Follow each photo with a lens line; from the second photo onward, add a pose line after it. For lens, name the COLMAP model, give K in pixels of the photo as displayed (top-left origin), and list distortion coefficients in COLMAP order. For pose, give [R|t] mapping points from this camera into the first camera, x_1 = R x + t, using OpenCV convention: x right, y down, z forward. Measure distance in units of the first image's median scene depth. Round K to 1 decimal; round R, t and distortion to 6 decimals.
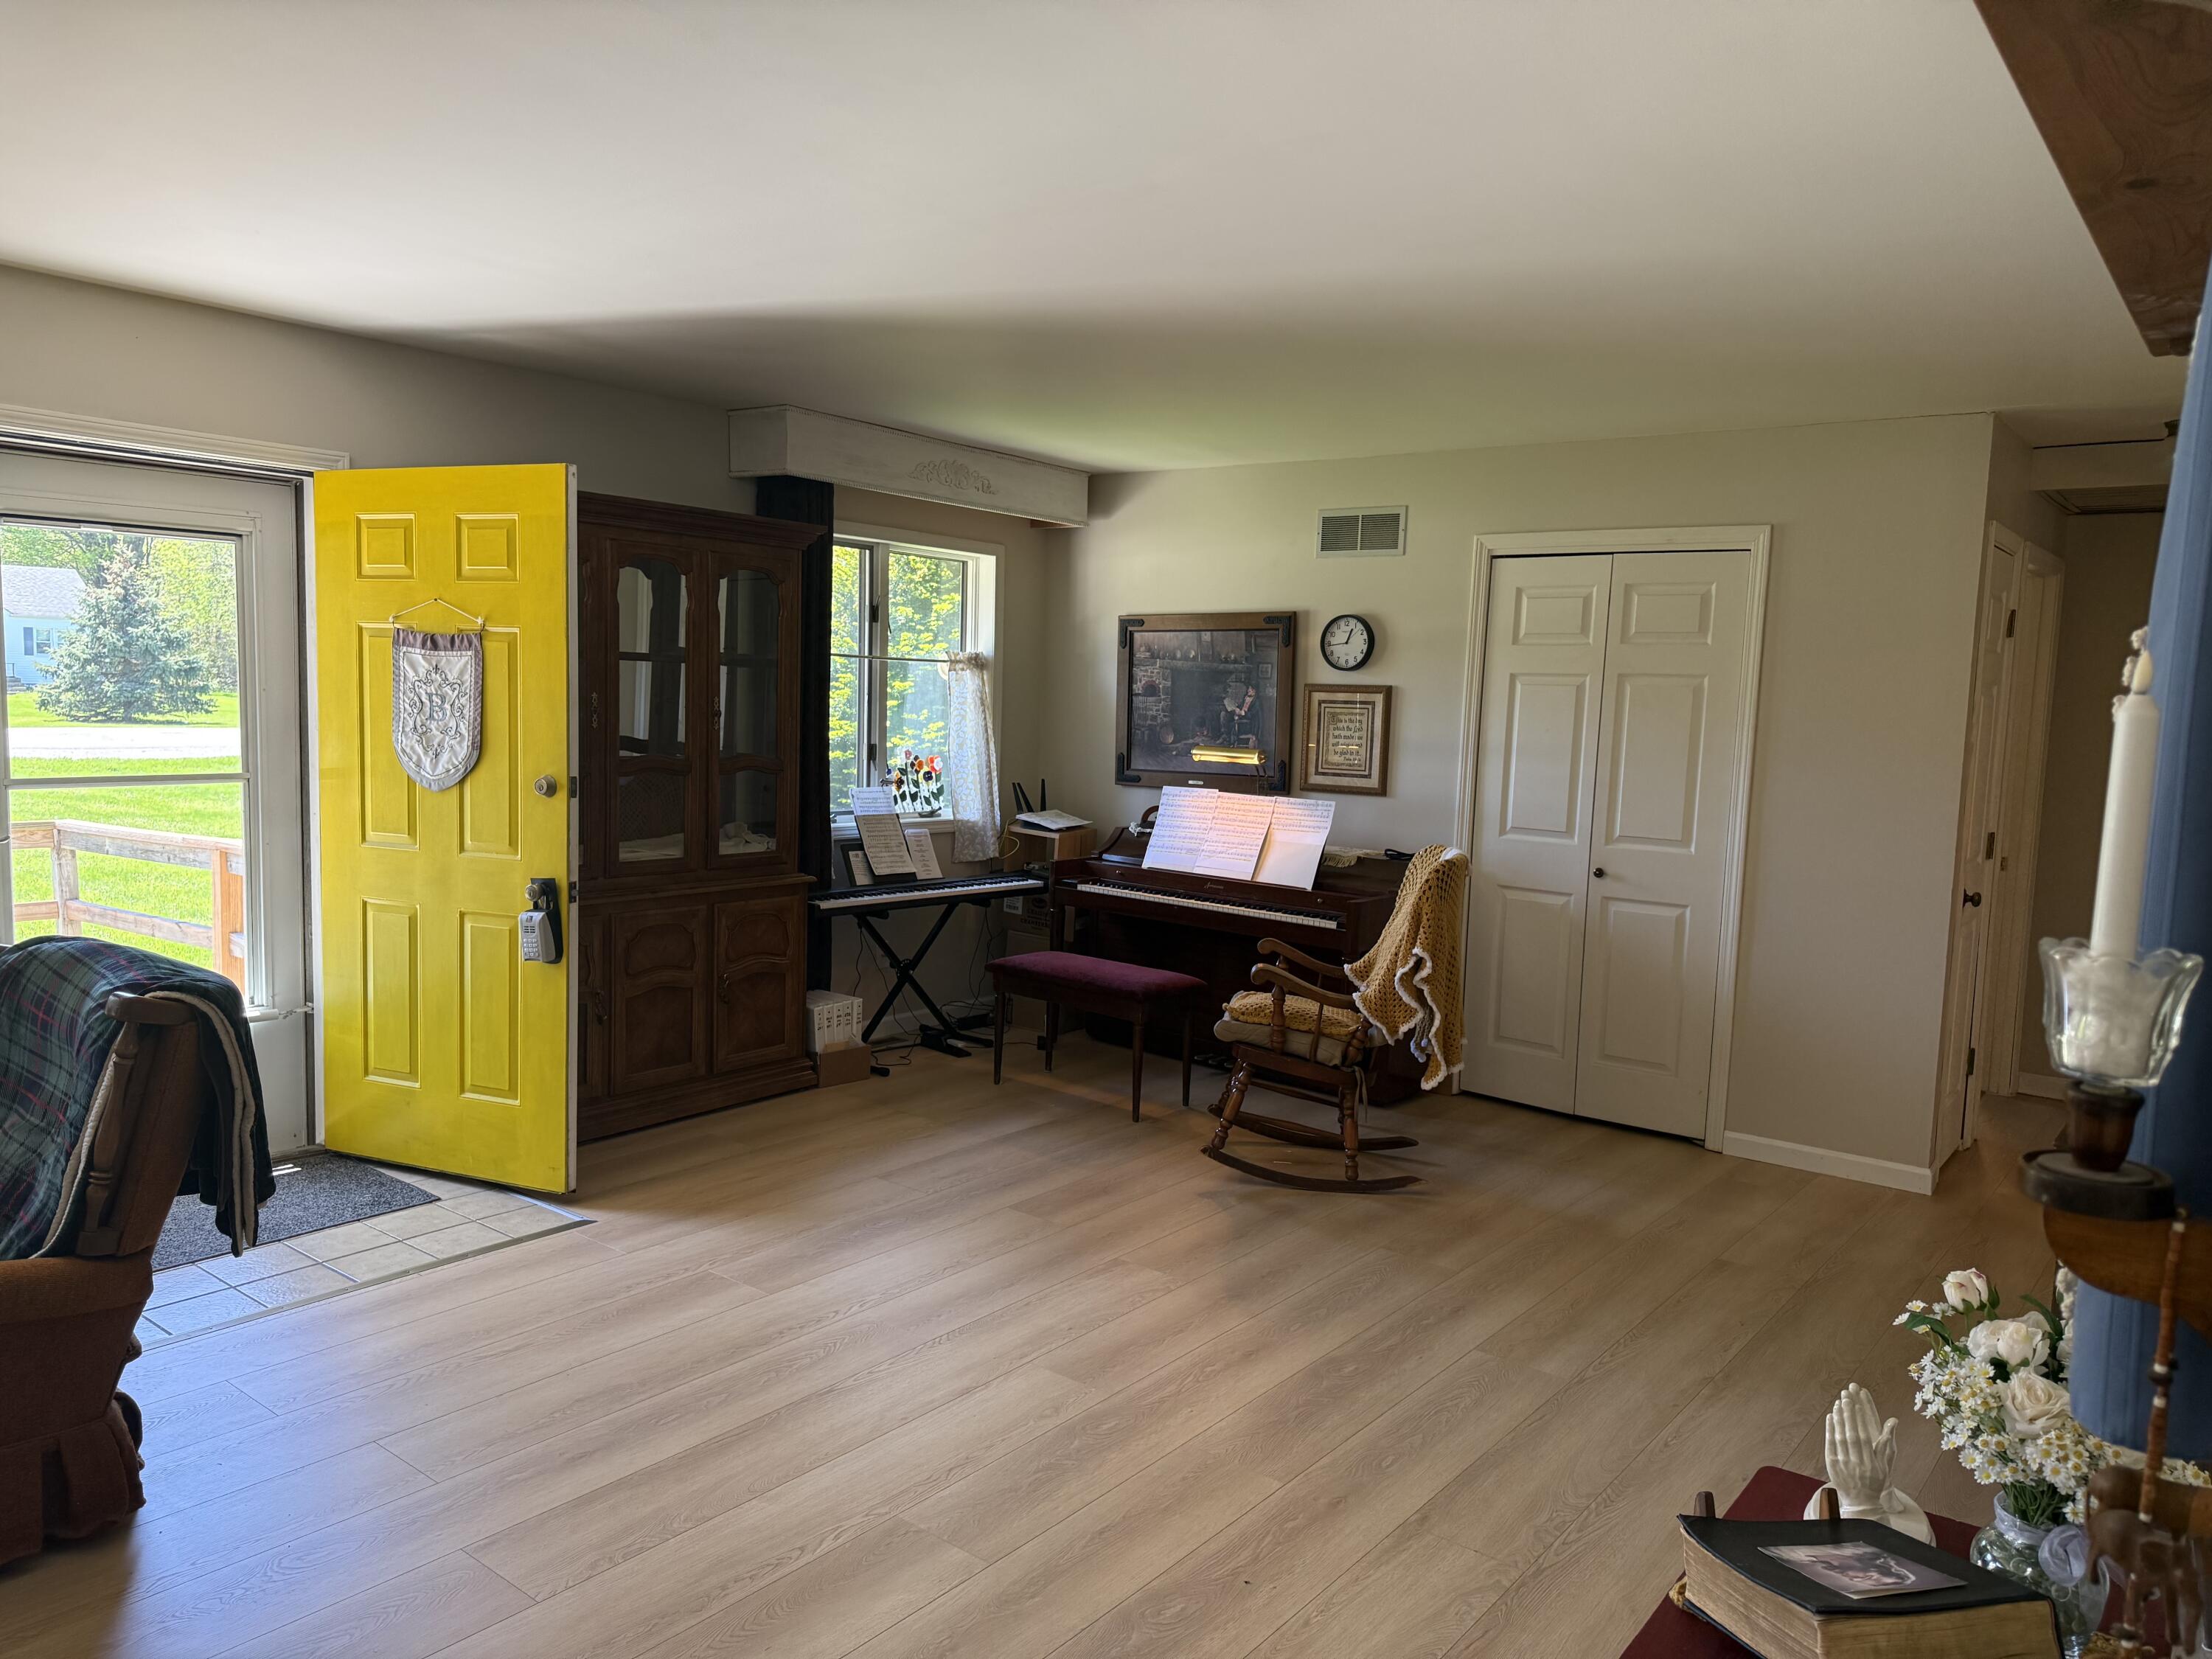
lens RADIAL K [[1560.2, 0, 1108.7], [0, 1560.2, 840.7], [0, 0, 1]] dist [0.038670, -0.042147]
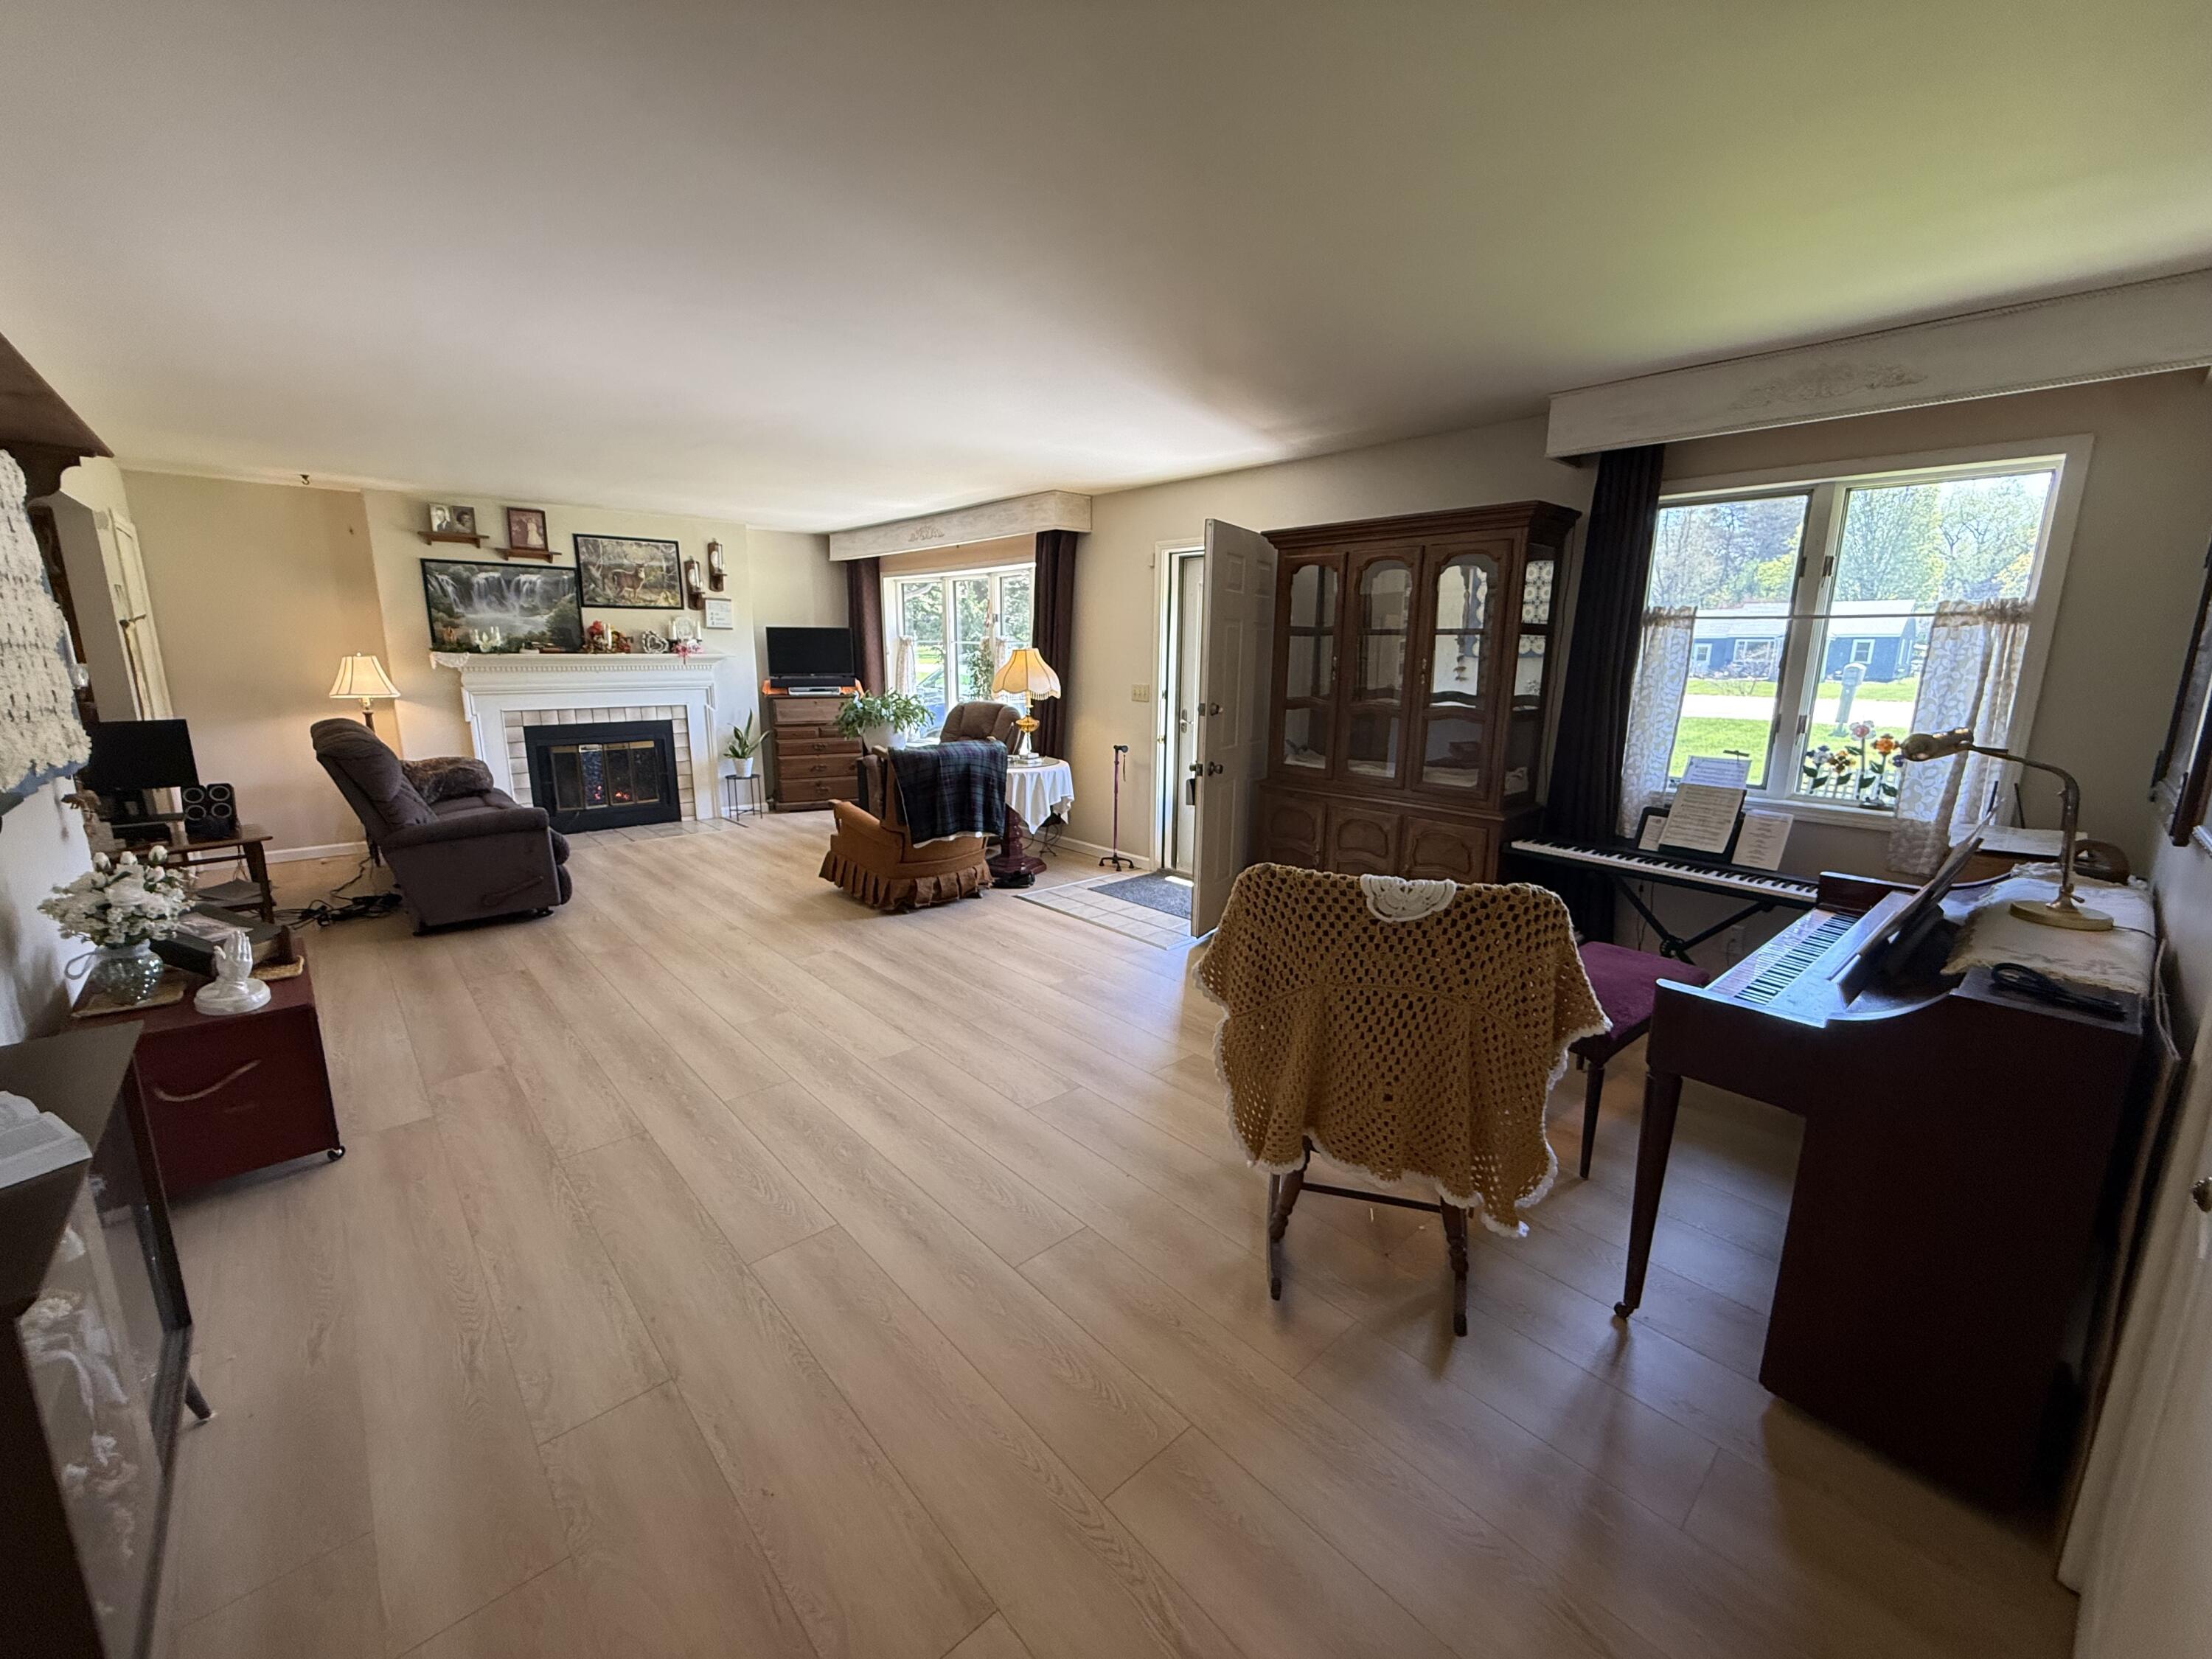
lens RADIAL K [[880.7, 0, 1101.7], [0, 880.7, 827.1], [0, 0, 1]] dist [0.001155, -0.000482]
pose [[-0.172130, 0.158549, -0.972231, 0.611938], [-0.111119, 0.977538, 0.179088, -0.065481], [0.978787, 0.138859, -0.150646, 0.996609]]
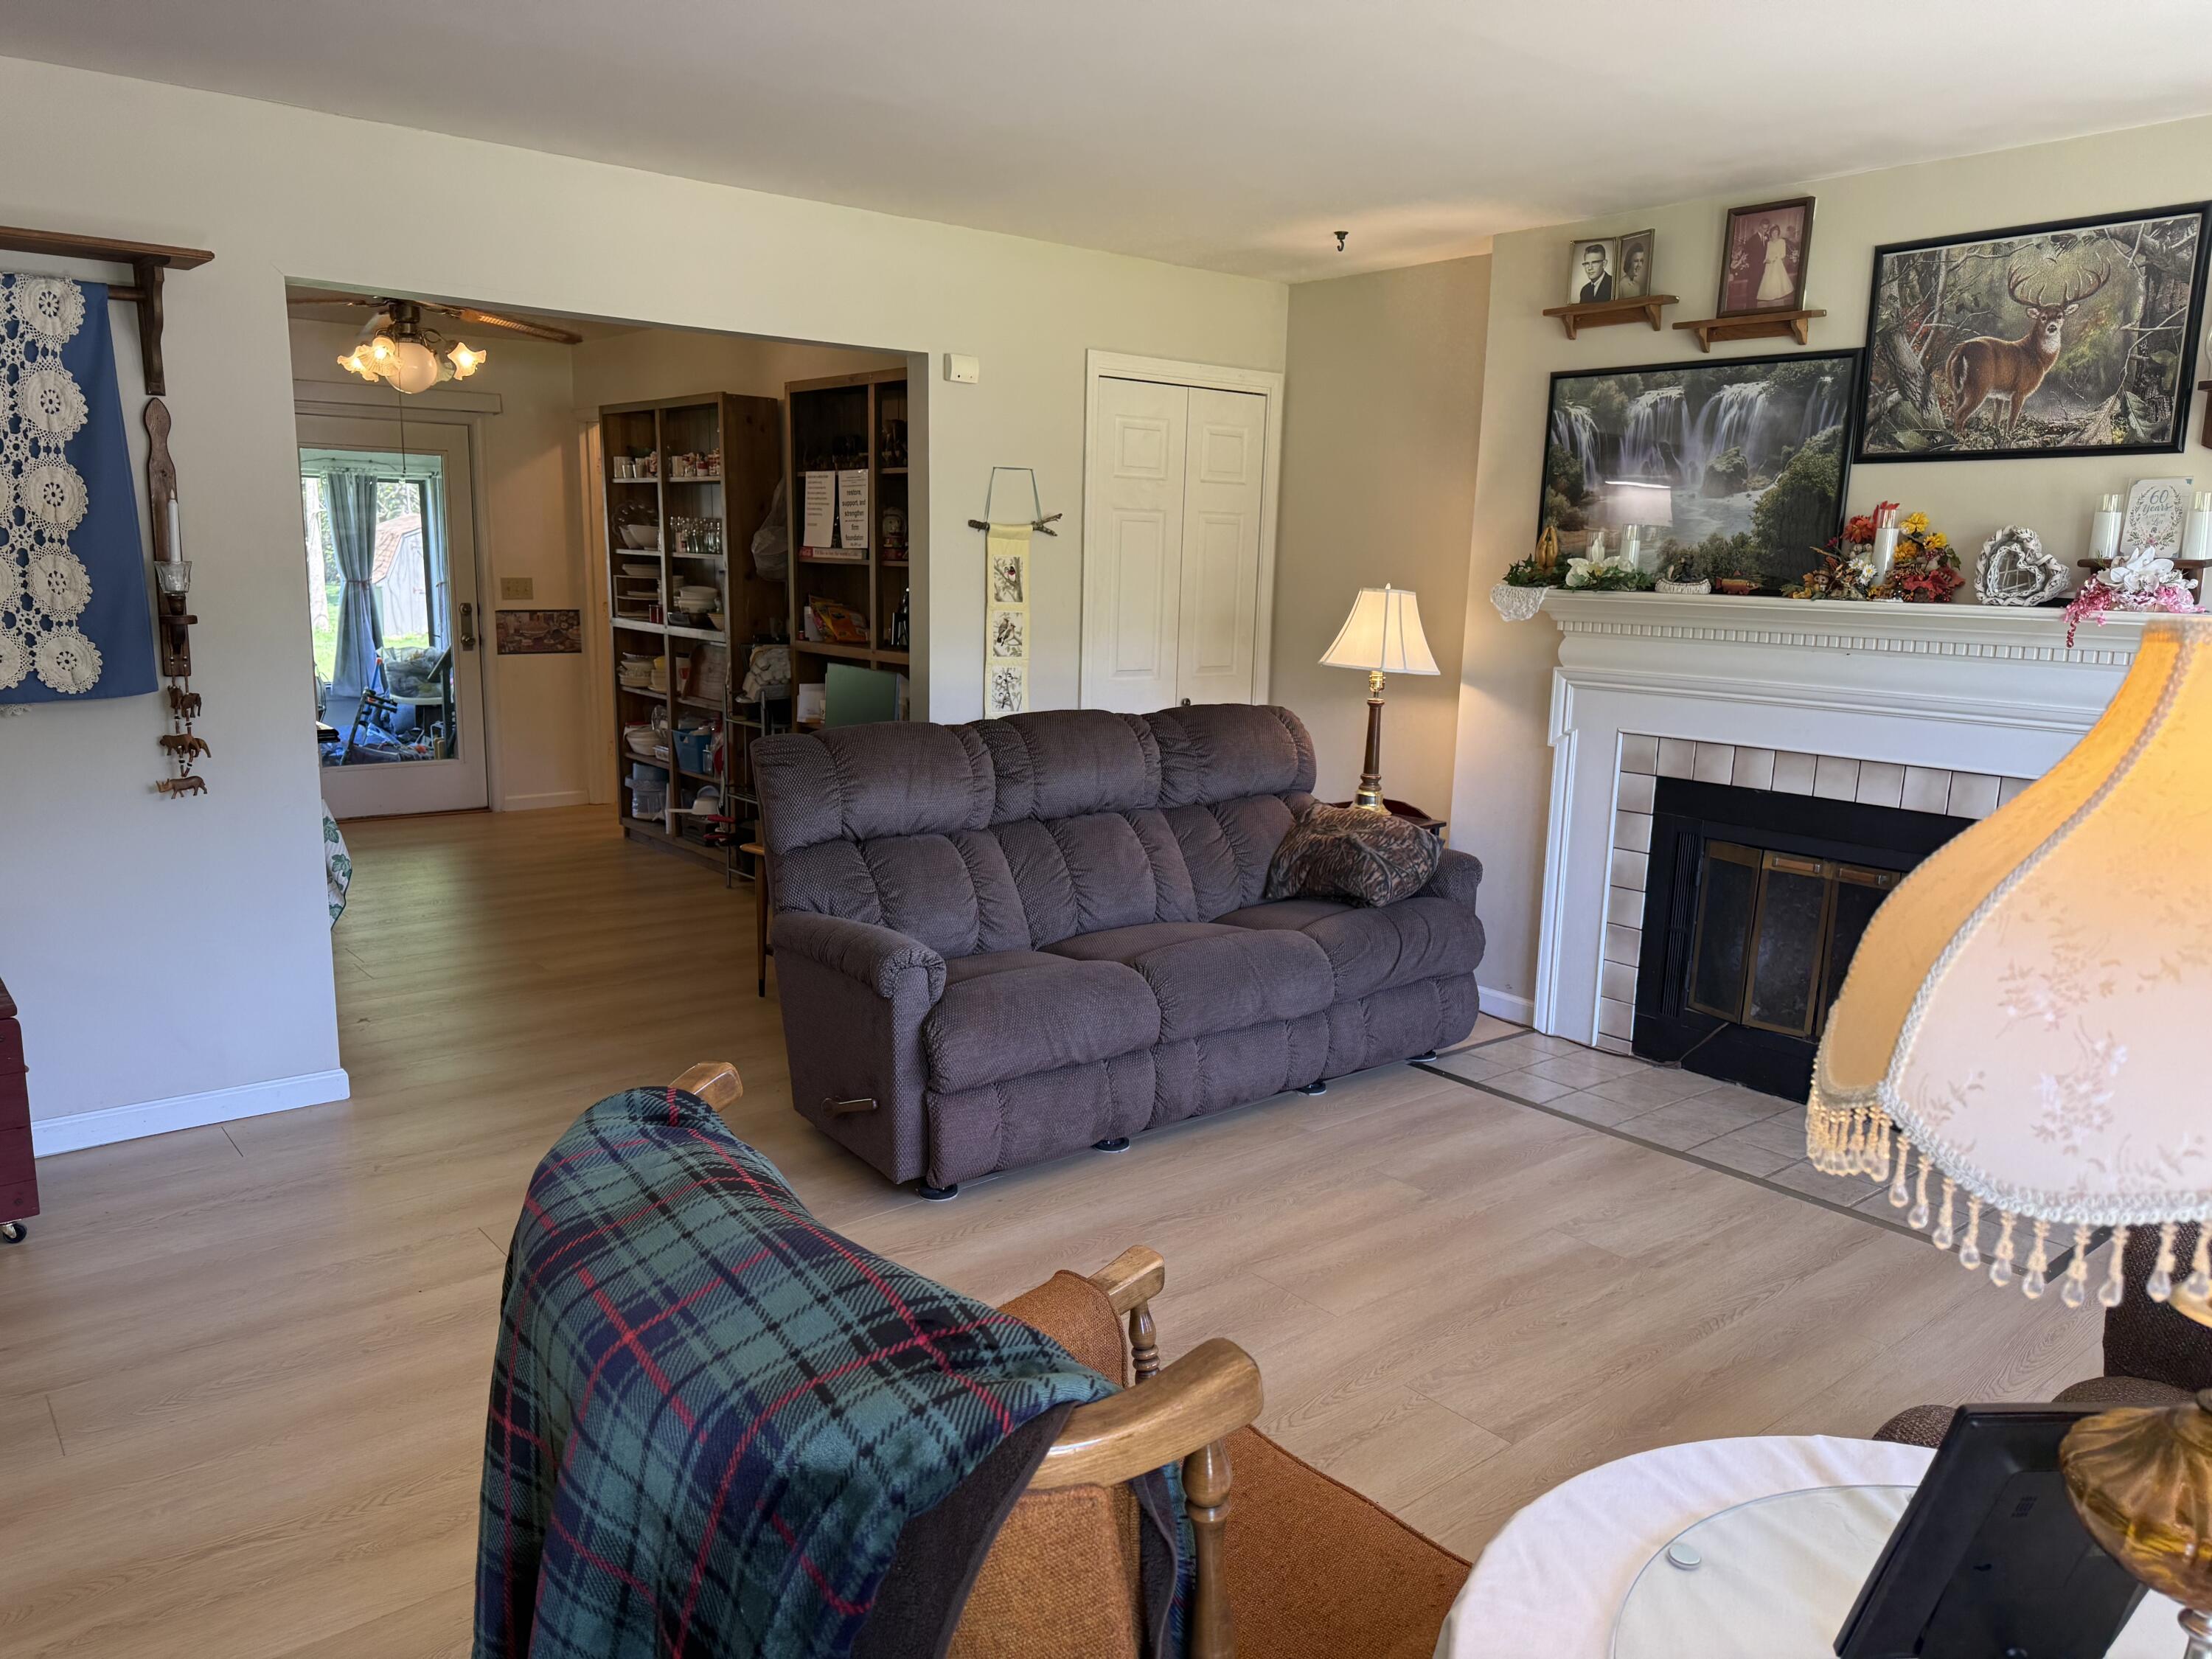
lens RADIAL K [[1560.2, 0, 1108.7], [0, 1560.2, 840.7], [0, 0, 1]] dist [0.038670, -0.042147]
pose [[-0.976214, -0.097499, 0.193651, -0.502199], [-0.038530, 0.956979, 0.287586, -0.099768], [-0.213359, 0.273284, -0.937973, 0.866642]]
